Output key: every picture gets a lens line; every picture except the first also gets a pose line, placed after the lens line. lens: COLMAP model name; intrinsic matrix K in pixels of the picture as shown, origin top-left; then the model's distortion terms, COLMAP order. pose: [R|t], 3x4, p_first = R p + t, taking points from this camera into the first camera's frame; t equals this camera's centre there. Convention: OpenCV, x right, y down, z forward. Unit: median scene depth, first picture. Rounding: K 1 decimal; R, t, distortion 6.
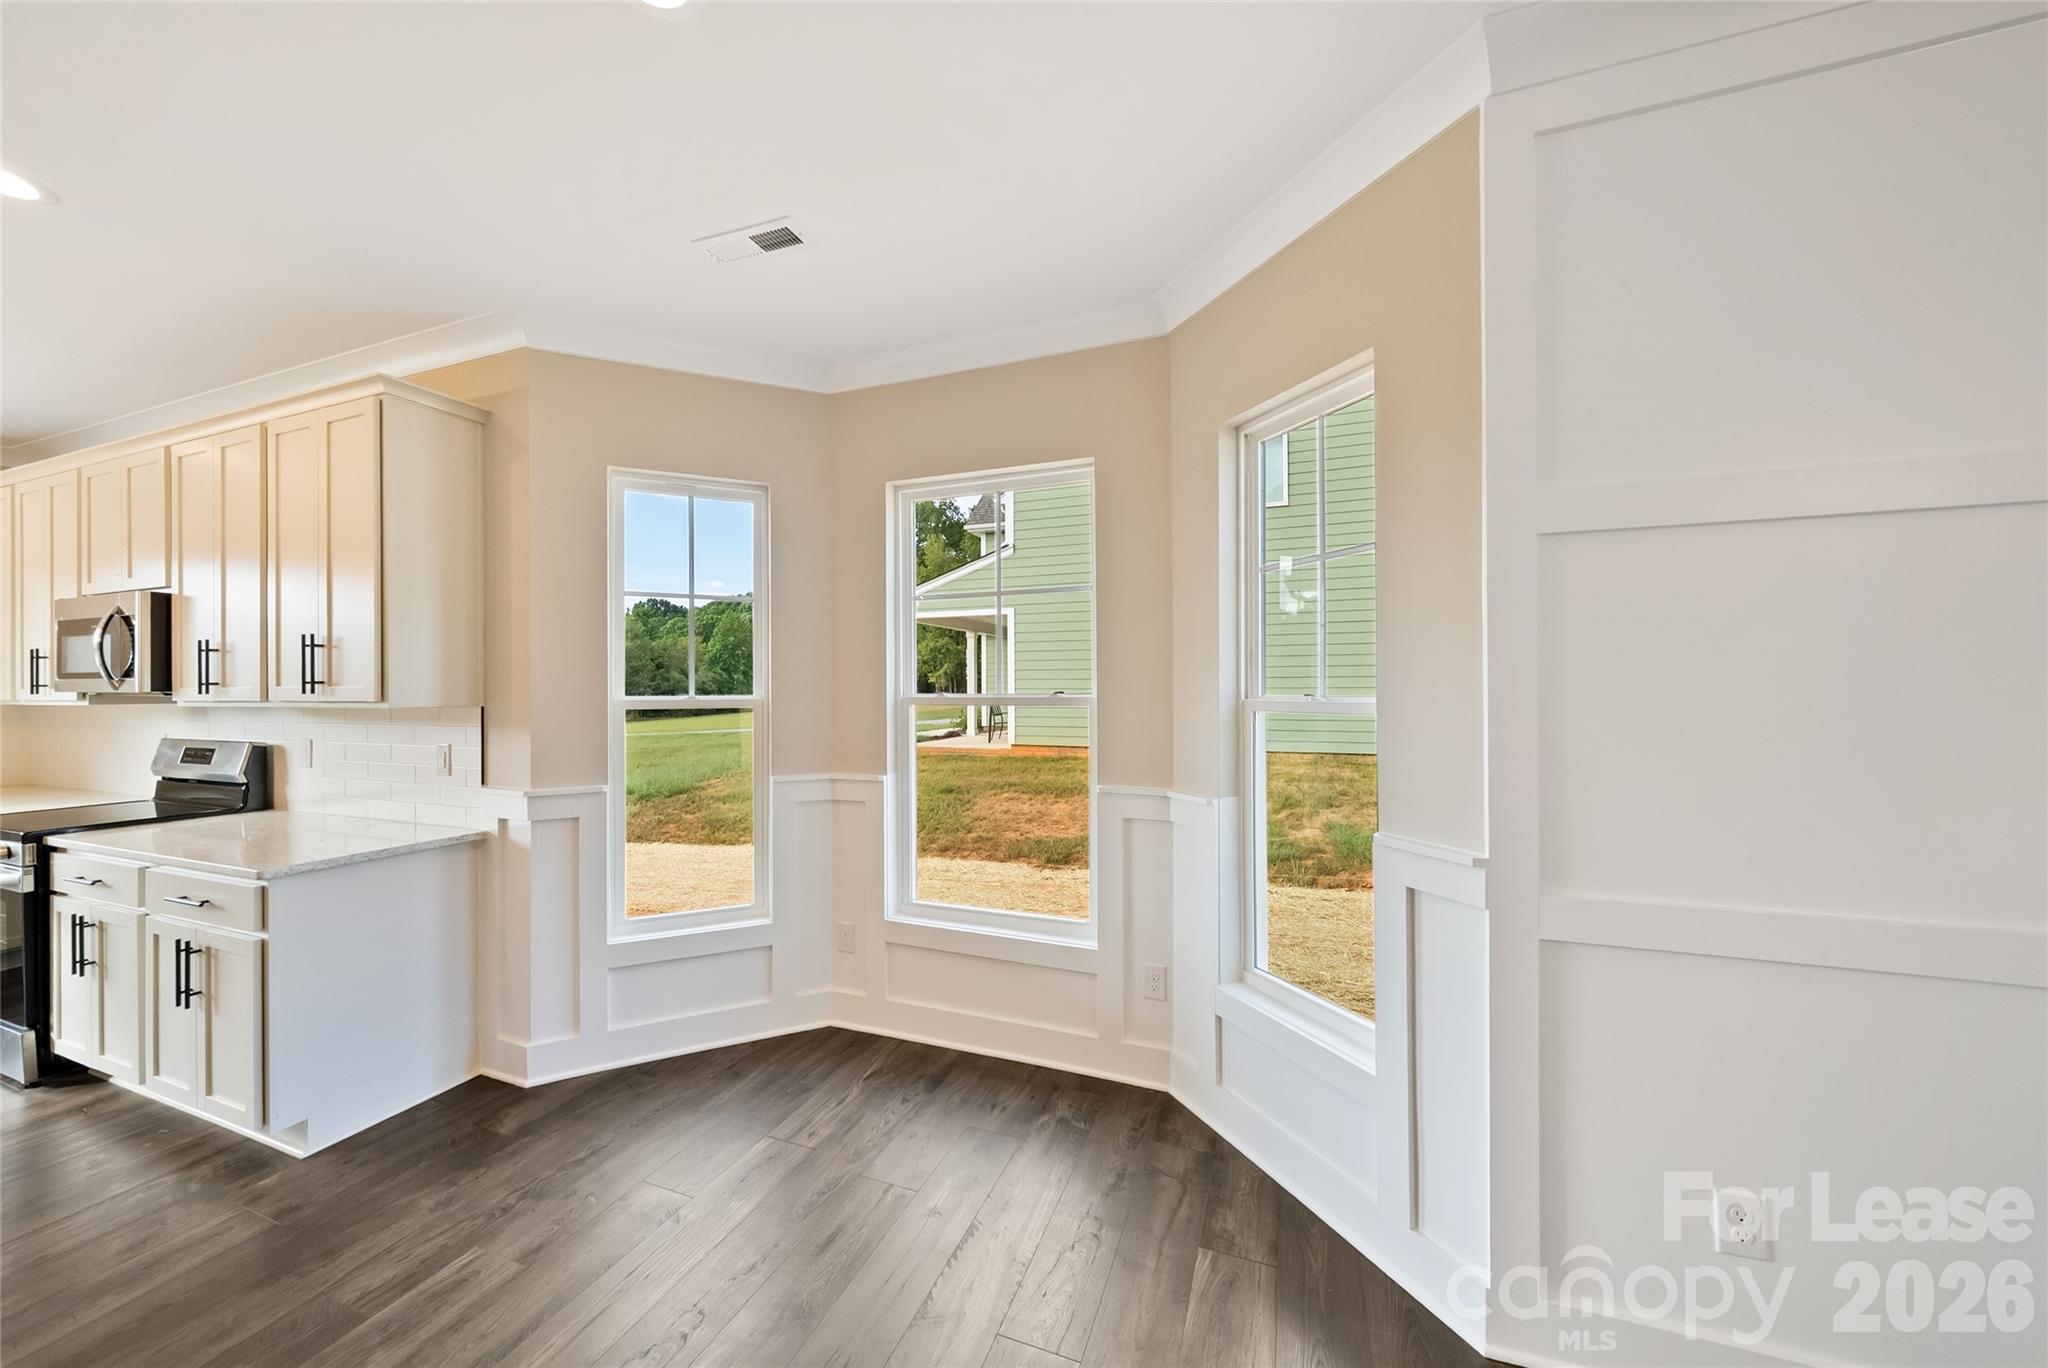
lens RADIAL K [[711.7, 0, 1026.5], [0, 711.7, 685.2], [0, 0, 1]] dist [-0.002914, -0.000120]
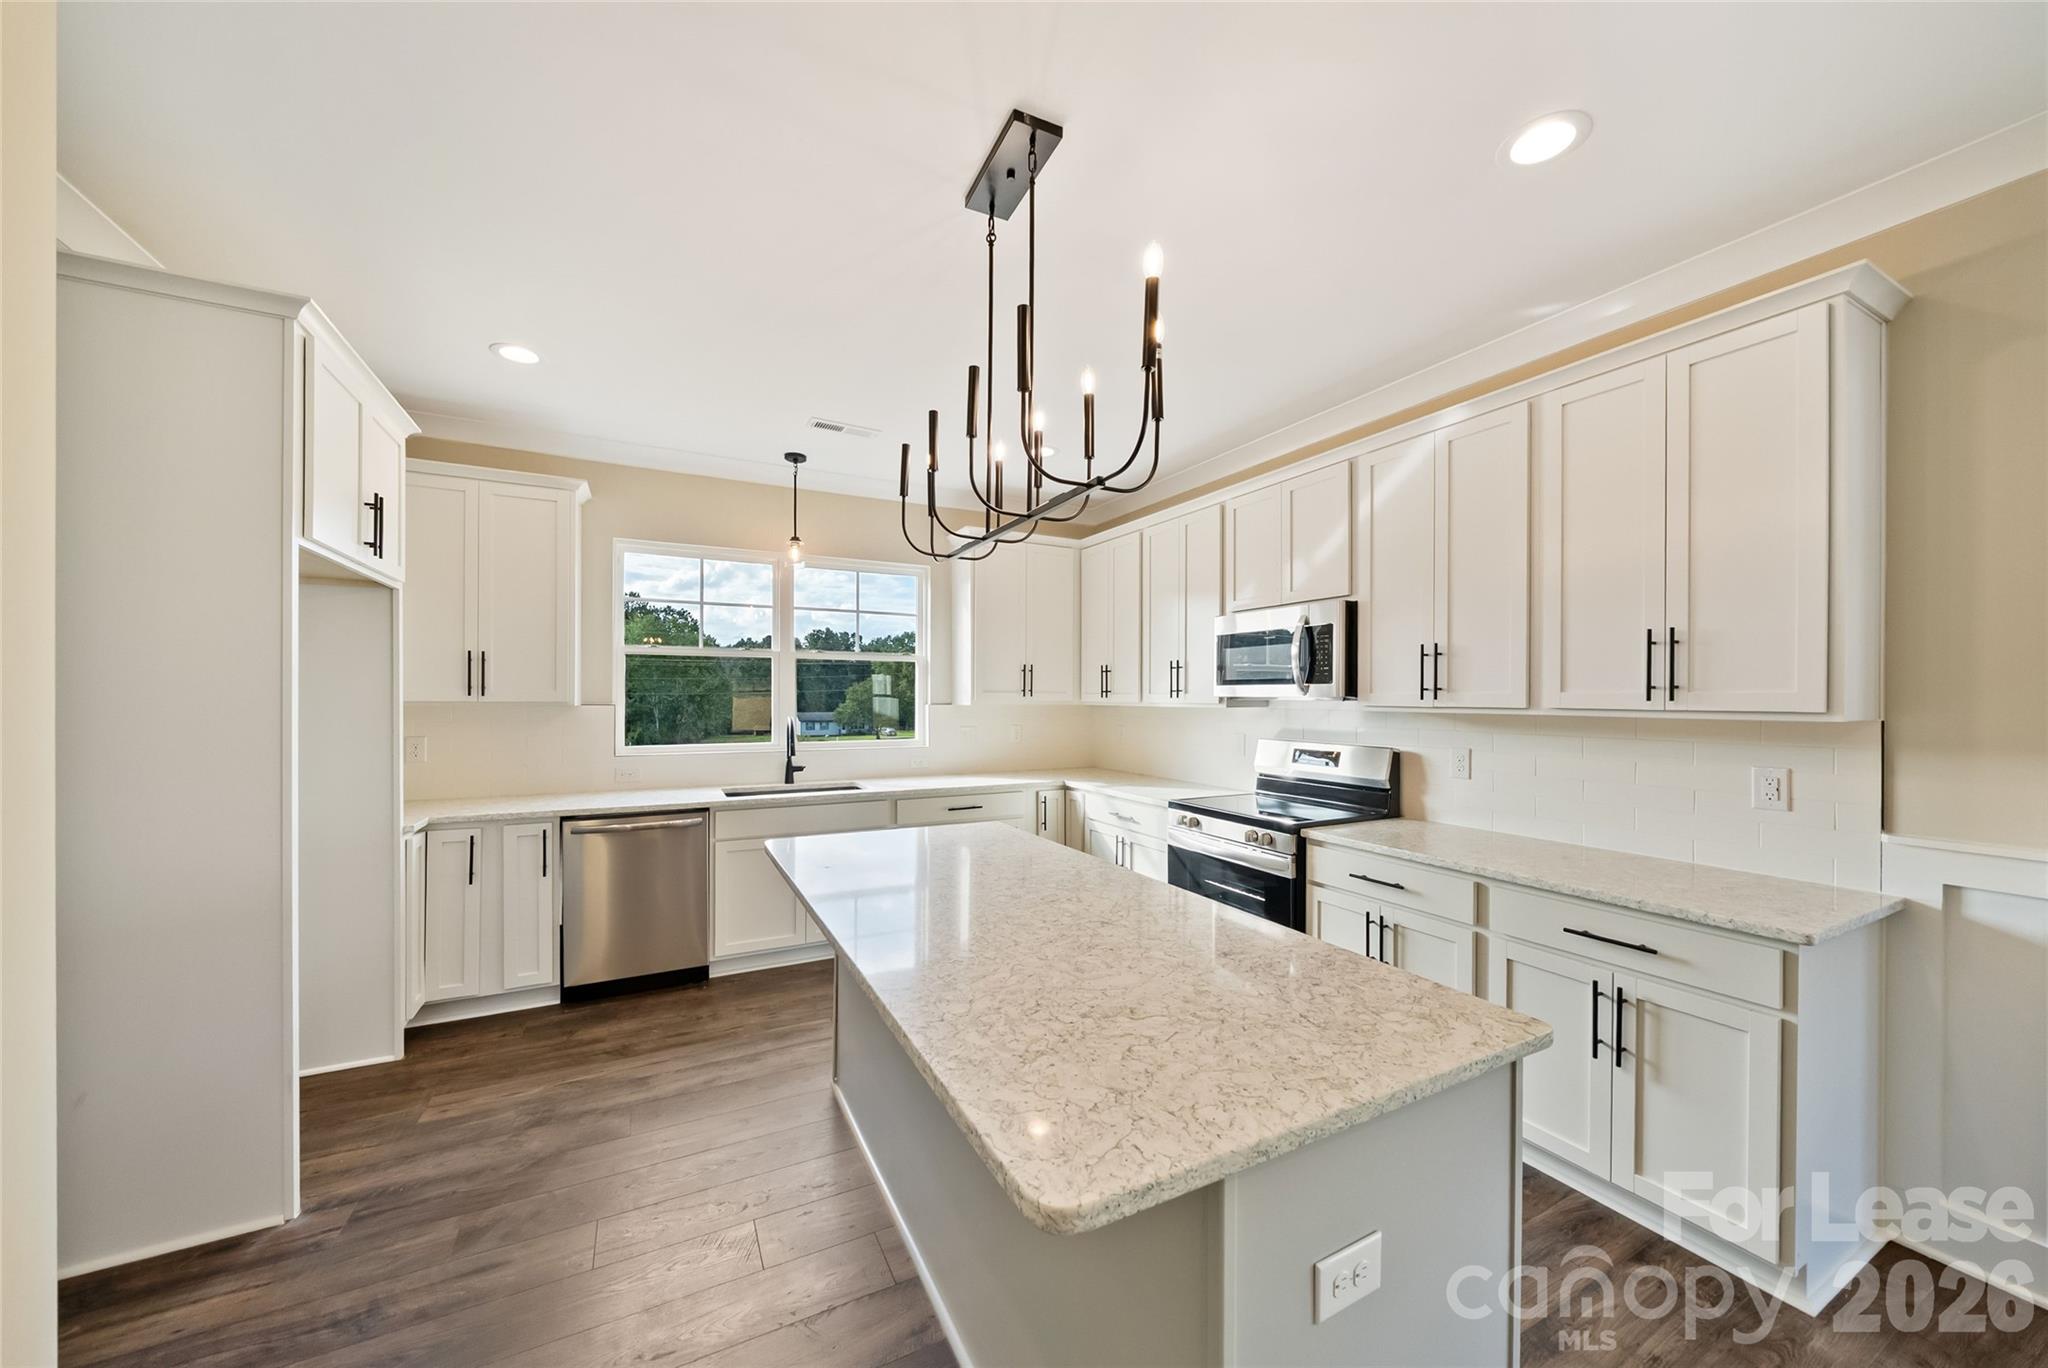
lens RADIAL K [[711.7, 0, 1020.7], [0, 711.7, 692.0], [0, 0, 1]] dist [-0.002914, -0.000120]
pose [[0.751461, 0.003955, -0.659766, -0.947481], [-0.008076, 0.999962, -0.003204, 0.010681], [0.659728, 0.007736, 0.751464, -0.099652]]
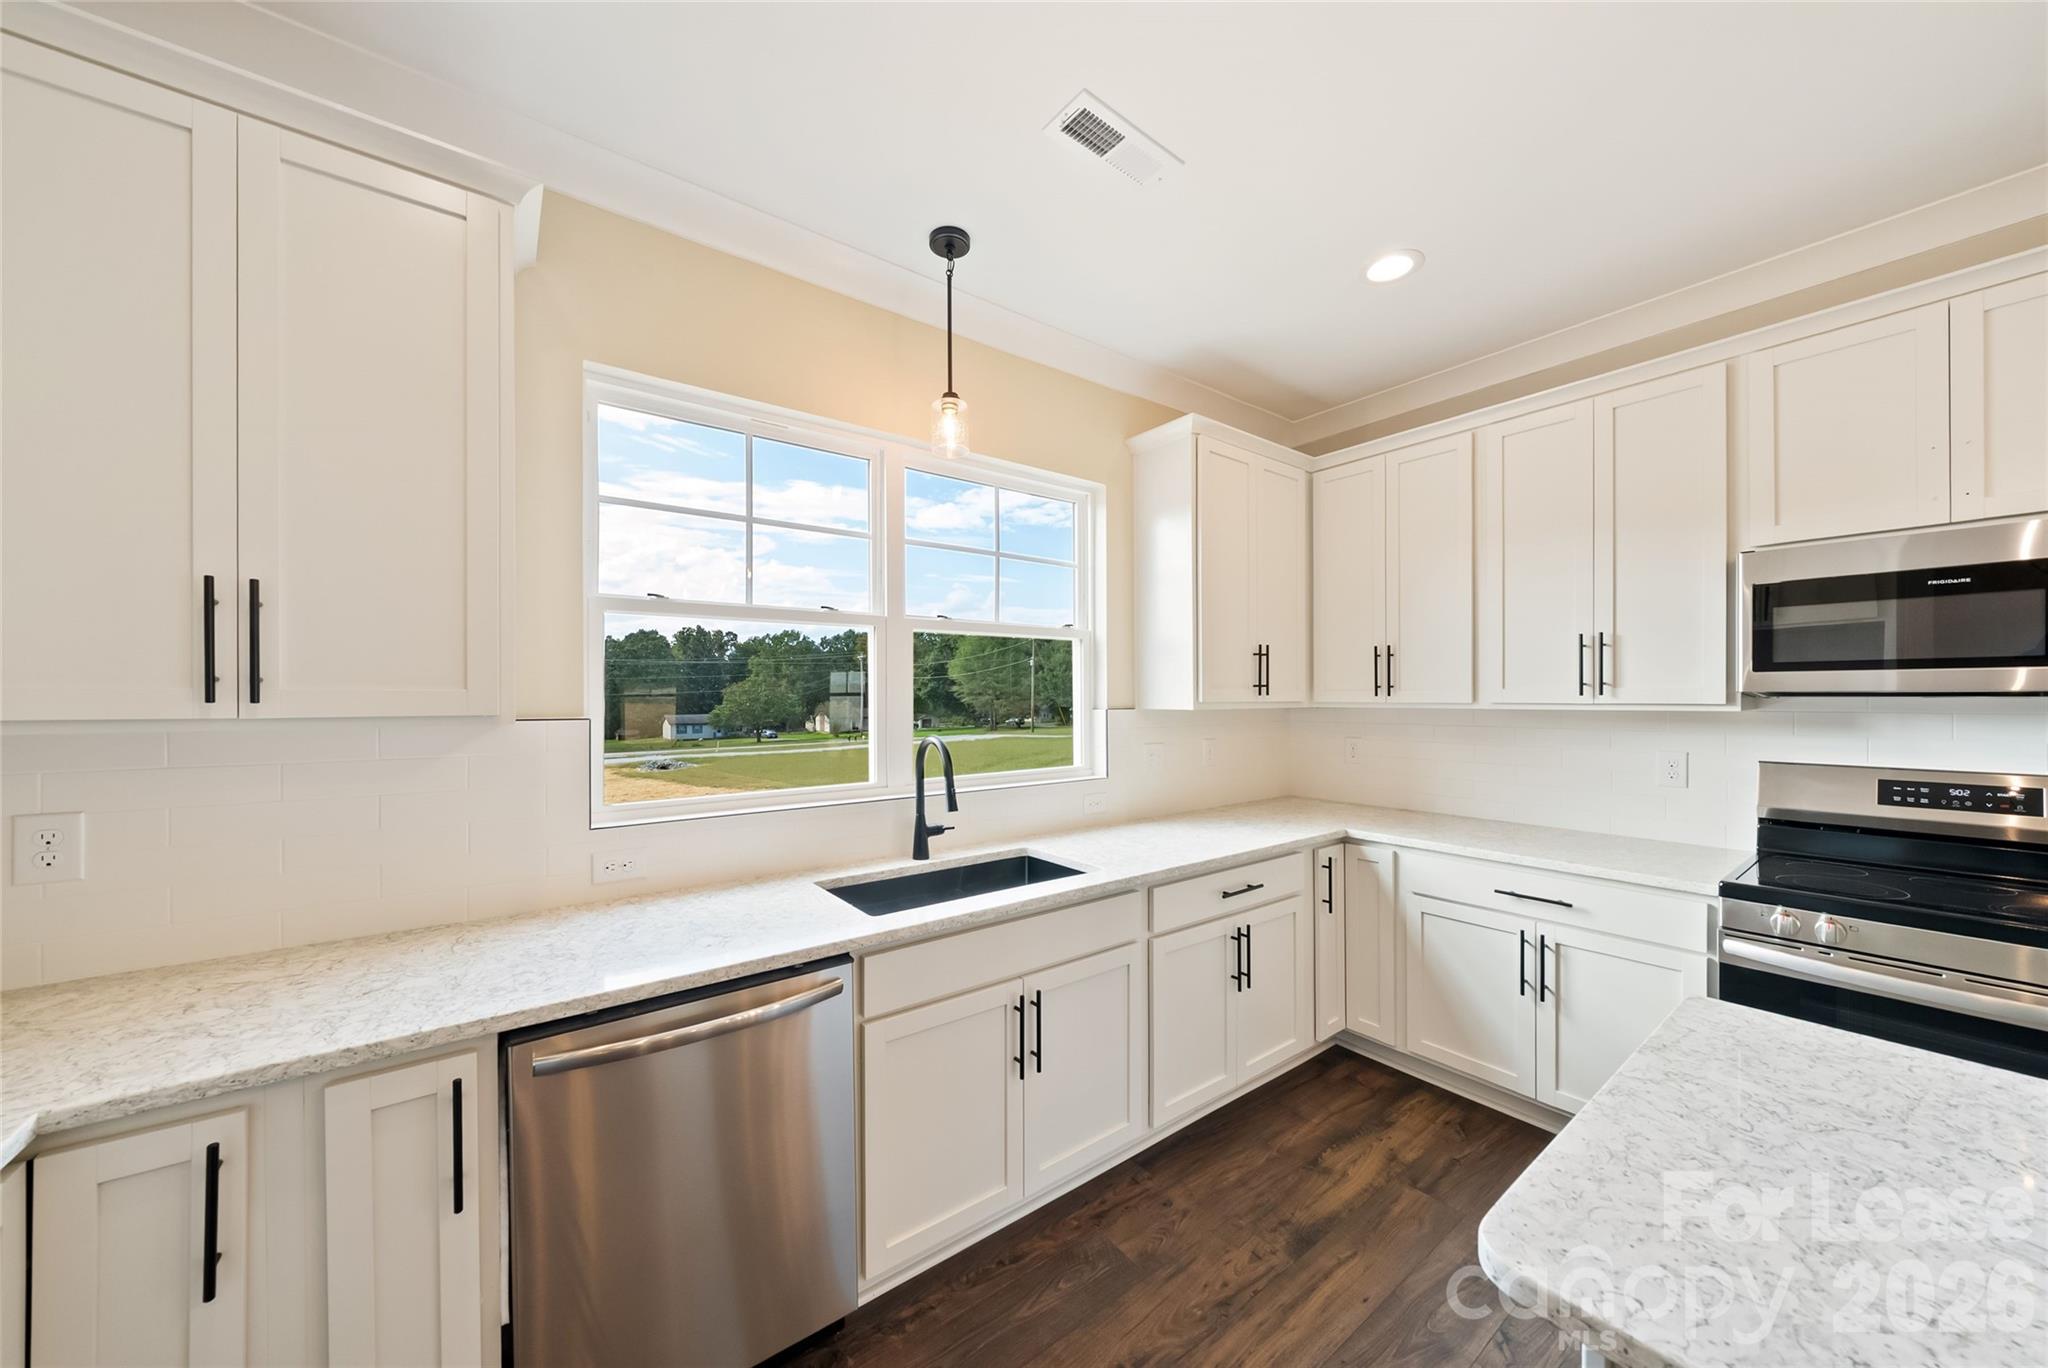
lens RADIAL K [[711.7, 0, 1025.5], [0, 711.7, 693.2], [0, 0, 1]] dist [-0.002914, -0.000120]
pose [[0.848725, 0.000113, -0.528834, -1.092512], [-0.001259, 0.999998, -0.001807, 0.011463], [0.528833, 0.002200, 0.848723, -0.068015]]
